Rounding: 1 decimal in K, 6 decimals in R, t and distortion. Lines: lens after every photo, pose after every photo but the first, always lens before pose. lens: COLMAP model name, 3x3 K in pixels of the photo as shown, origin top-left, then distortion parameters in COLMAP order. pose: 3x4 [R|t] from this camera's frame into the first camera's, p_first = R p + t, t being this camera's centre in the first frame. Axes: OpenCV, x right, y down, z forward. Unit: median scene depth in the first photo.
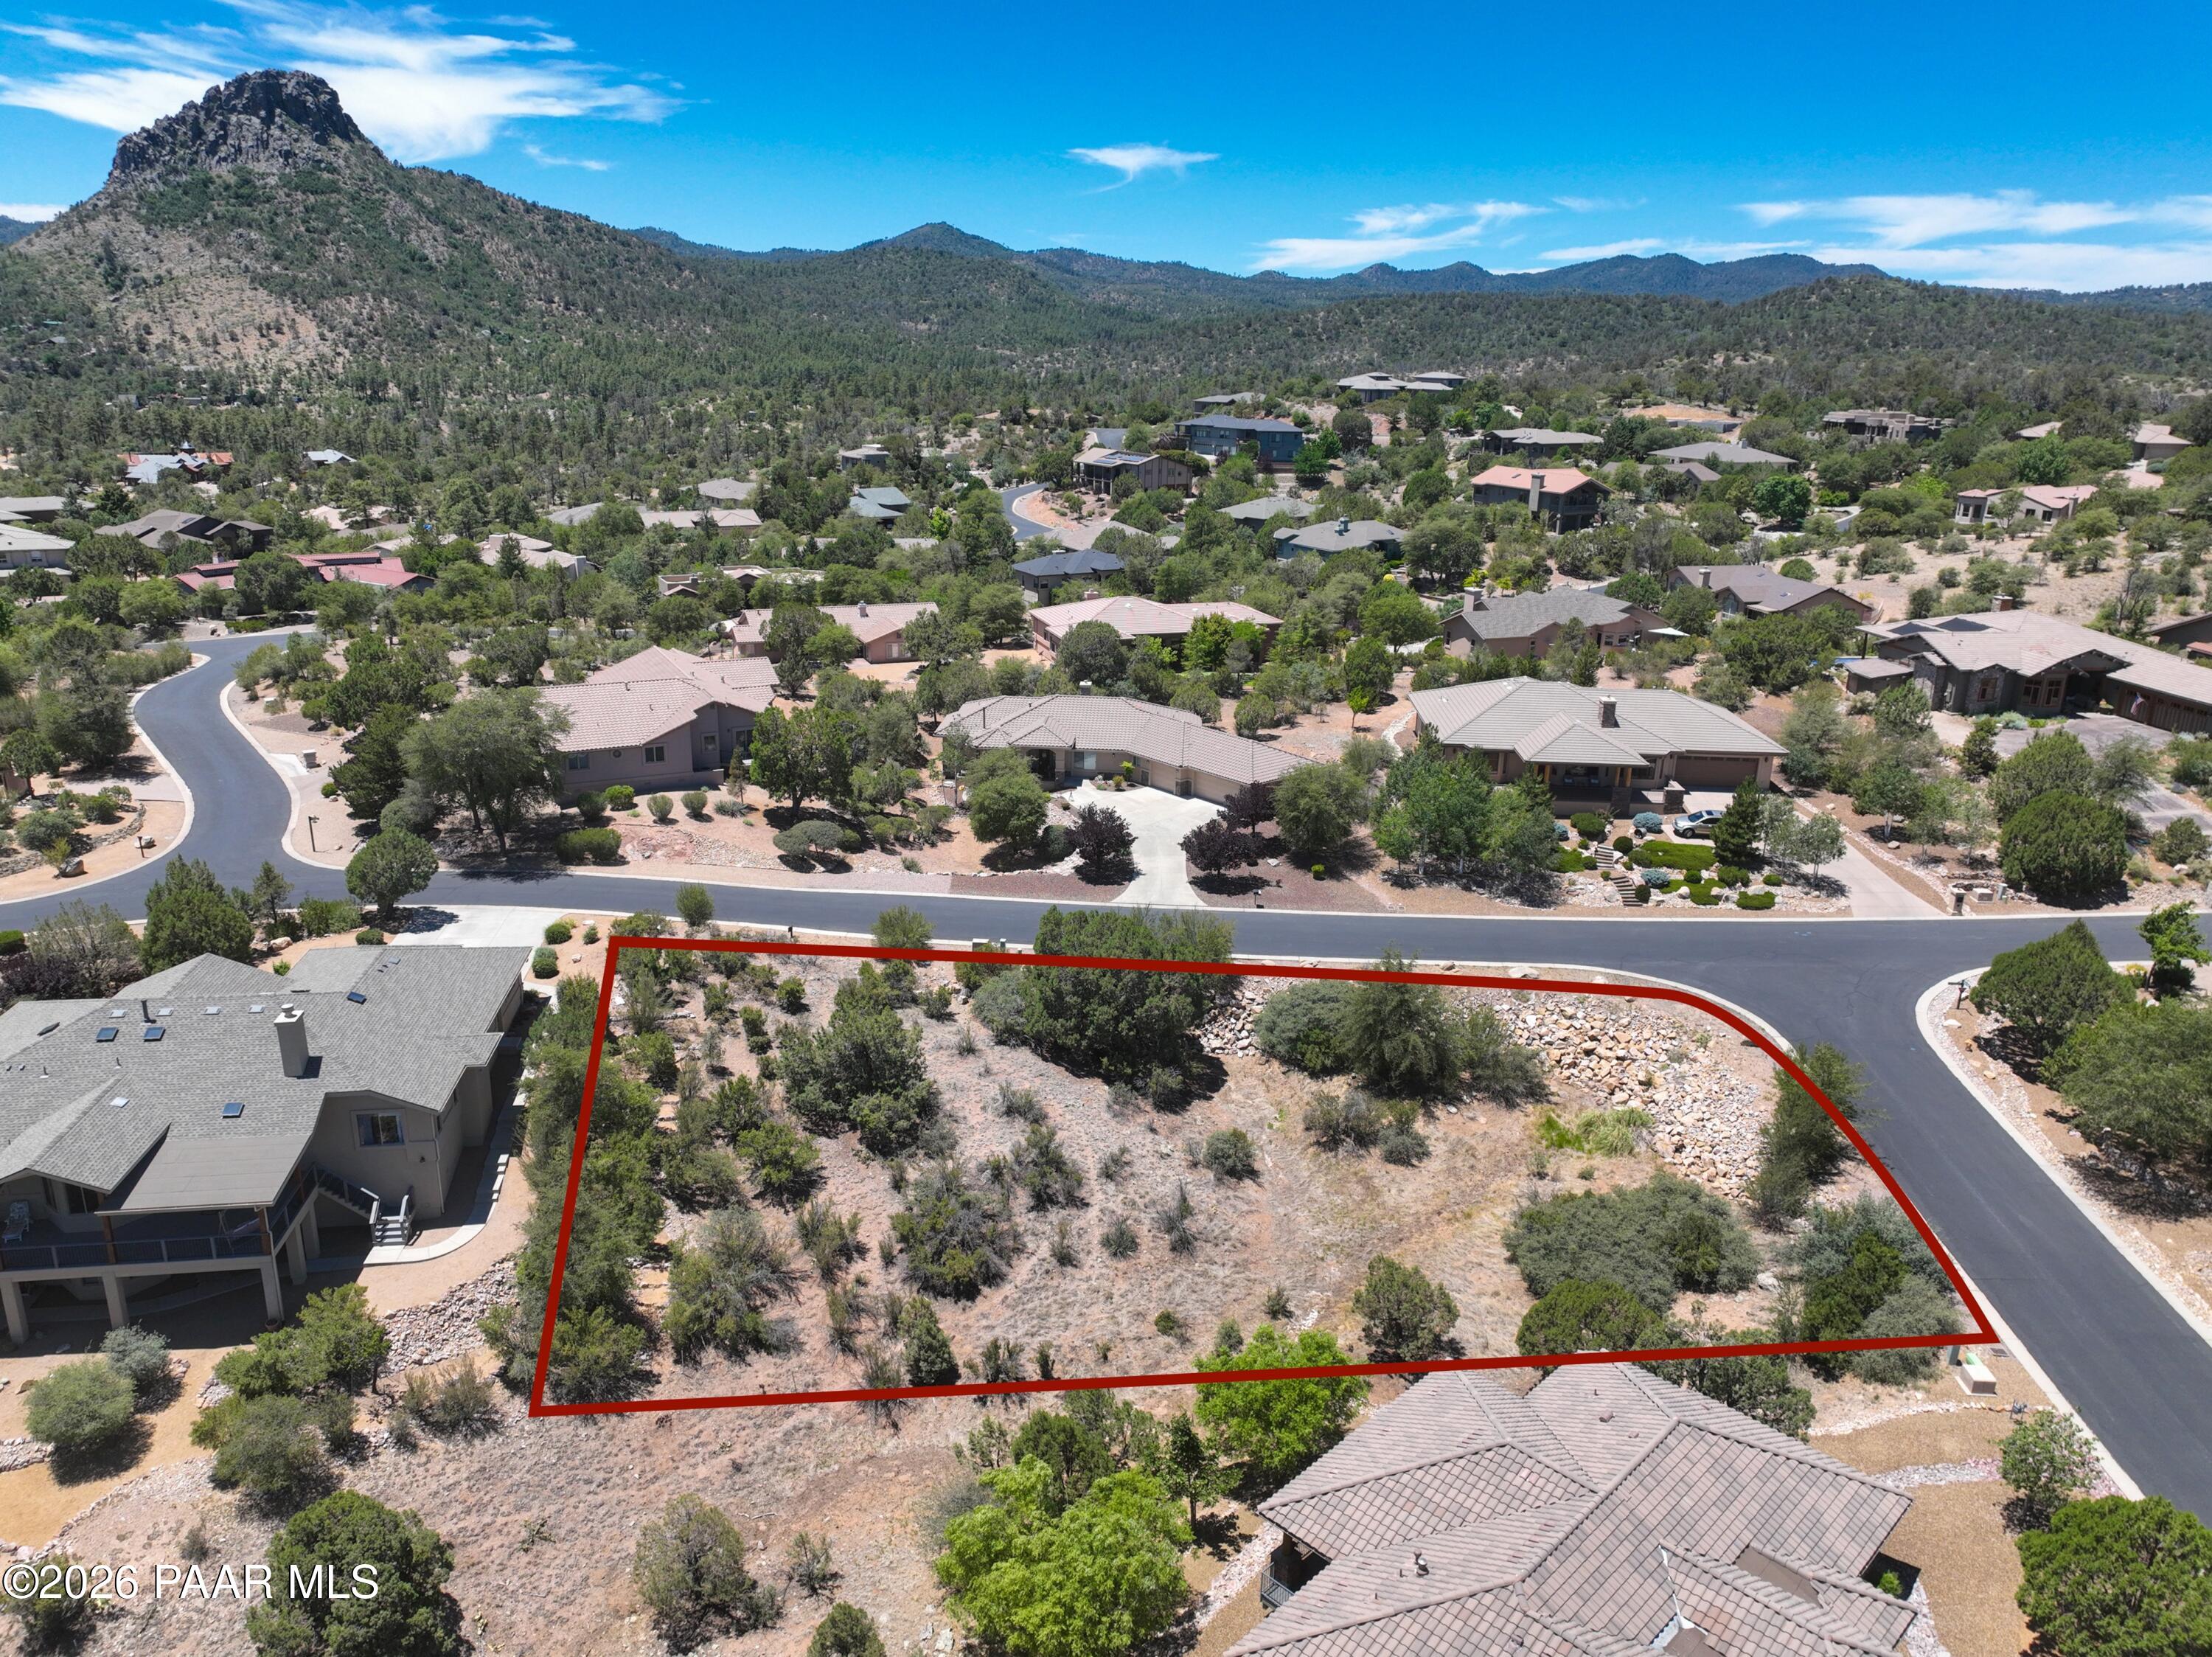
lens RADIAL K [[1558.5, 0, 1097.4], [0, 1558.5, 831.3], [0, 0, 1]] dist [-0.006174, 0.022054]
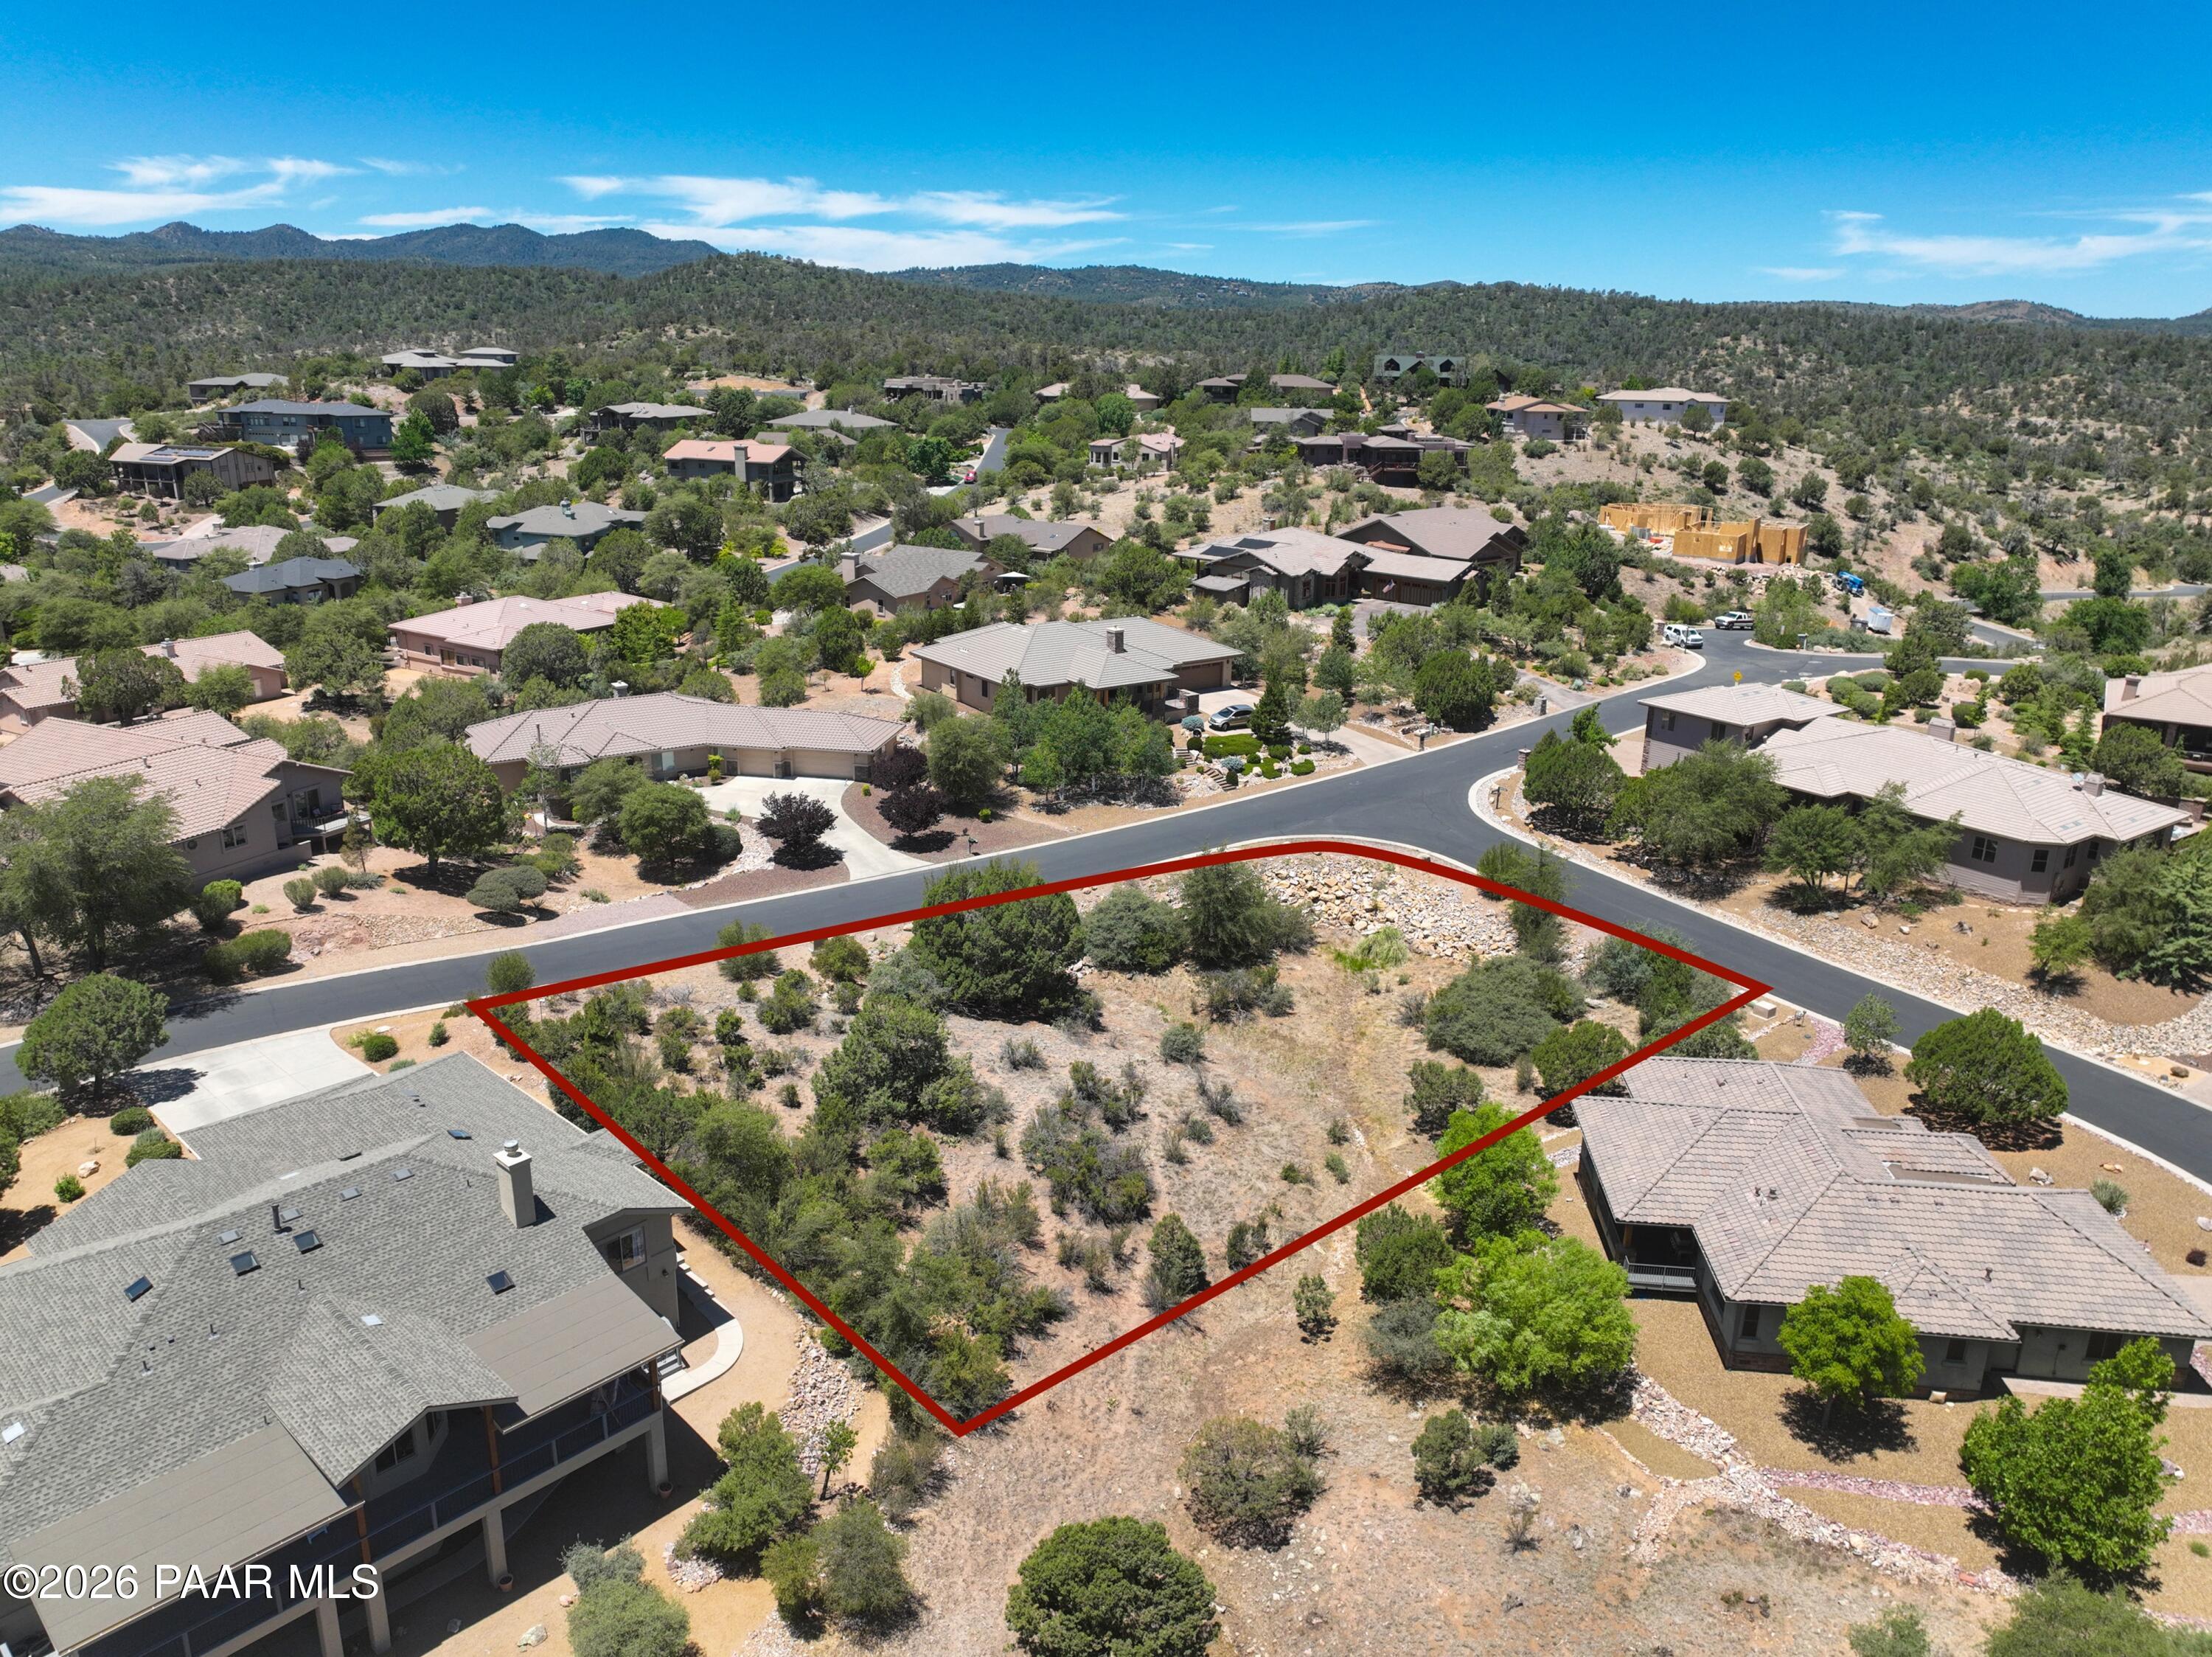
lens RADIAL K [[1558.5, 0, 1102.9], [0, 1558.5, 833.0], [0, 0, 1]] dist [-0.006174, 0.022054]
pose [[0.778561, -0.198770, 0.595259, -0.350687], [0.188305, 0.978802, 0.080552, -0.027015], [-0.598652, 0.049375, 0.799486, 0.069704]]
